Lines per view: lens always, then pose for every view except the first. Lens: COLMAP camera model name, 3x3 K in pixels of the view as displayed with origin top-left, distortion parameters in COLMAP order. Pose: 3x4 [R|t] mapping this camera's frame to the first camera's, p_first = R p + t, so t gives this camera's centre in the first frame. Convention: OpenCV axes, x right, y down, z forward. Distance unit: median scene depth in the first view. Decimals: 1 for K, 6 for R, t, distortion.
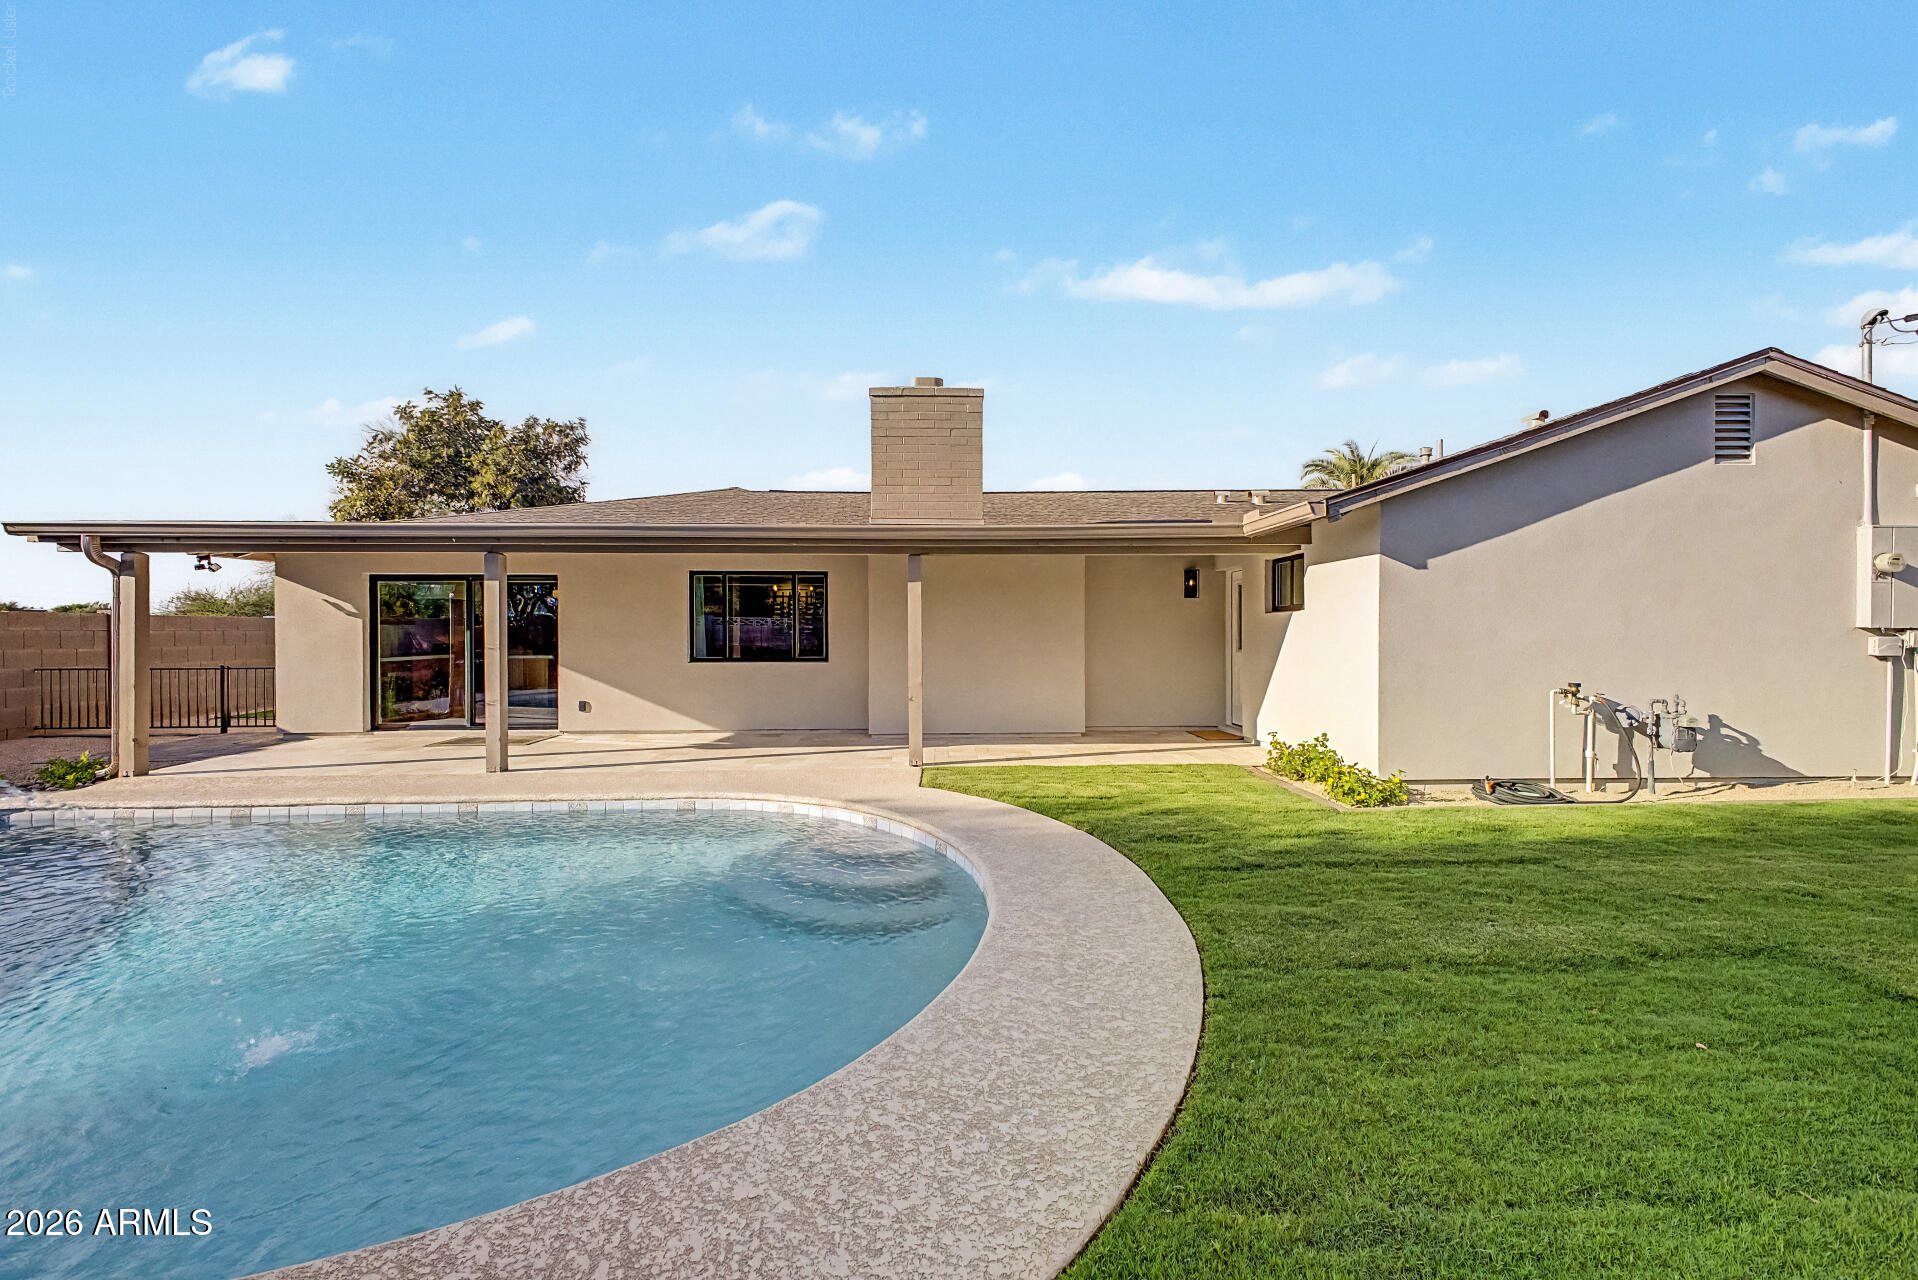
lens RADIAL K [[758.7, 0, 961.5], [0, 758.7, 632.8], [0, 0, 1]] dist [0.013487, -0.002117]
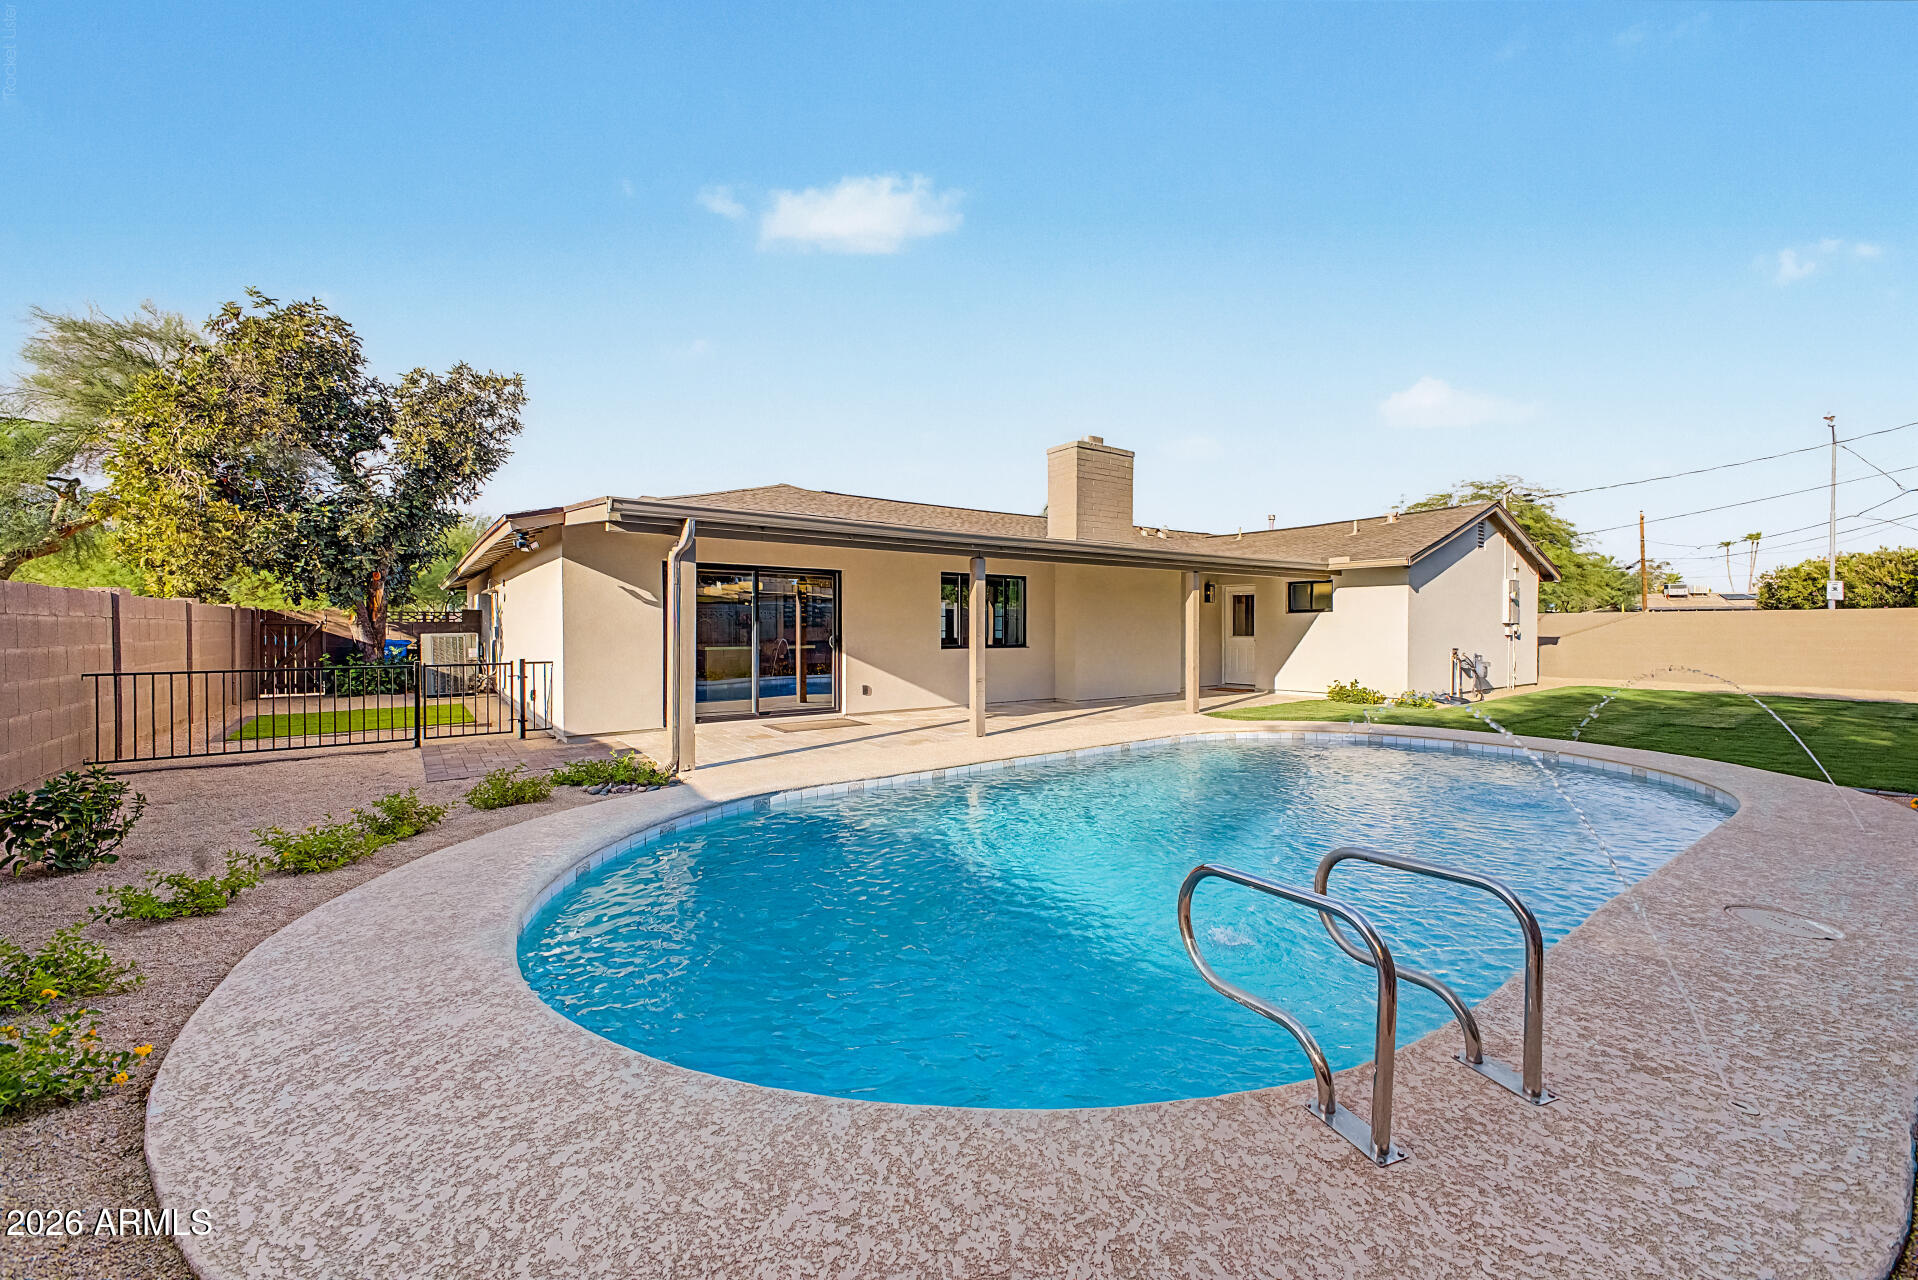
lens RADIAL K [[758.7, 0, 956.7], [0, 758.7, 637.1], [0, 0, 1]] dist [0.013487, -0.002117]
pose [[0.826667, -0.005426, 0.562665, -1.019647], [-0.000494, 0.999946, 0.010369, 0.008263], [-0.562691, -0.008850, 0.826620, 0.016488]]
